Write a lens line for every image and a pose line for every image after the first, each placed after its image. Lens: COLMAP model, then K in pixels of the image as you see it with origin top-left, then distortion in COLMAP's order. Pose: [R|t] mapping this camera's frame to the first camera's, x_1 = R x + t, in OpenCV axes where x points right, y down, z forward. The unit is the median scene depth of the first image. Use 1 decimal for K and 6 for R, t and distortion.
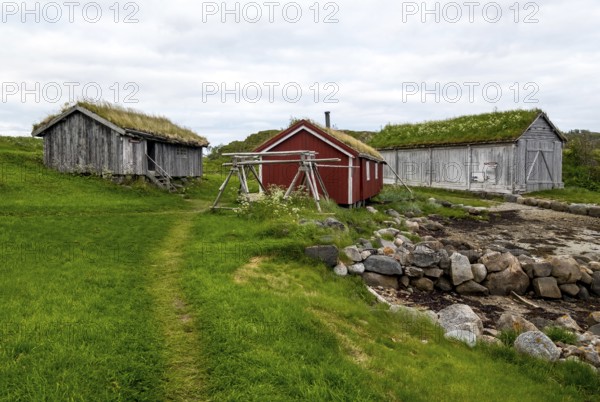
lens RADIAL K [[432.5, 0, 300.0], [0, 432.5, 201.0], [0, 0, 1]] dist [-0.005250, -0.001211]
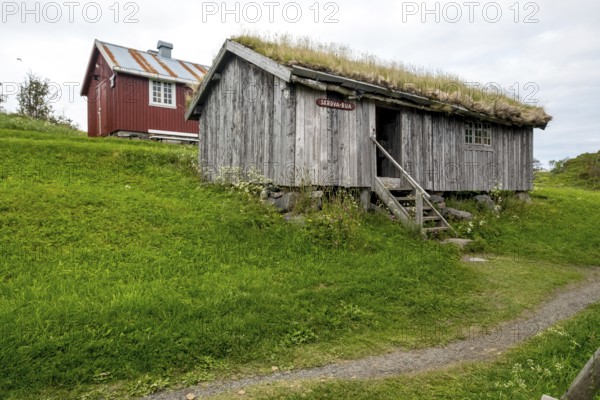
lens RADIAL K [[432.5, 0, 300.0], [0, 432.5, 200.0], [0, 0, 1]] dist [-0.005250, -0.001211]
pose [[0.737629, 0.005247, -0.675185, -0.131209], [-0.032746, 0.999071, -0.028010, -0.035689], [0.674411, 0.042770, 0.737116, 0.666359]]
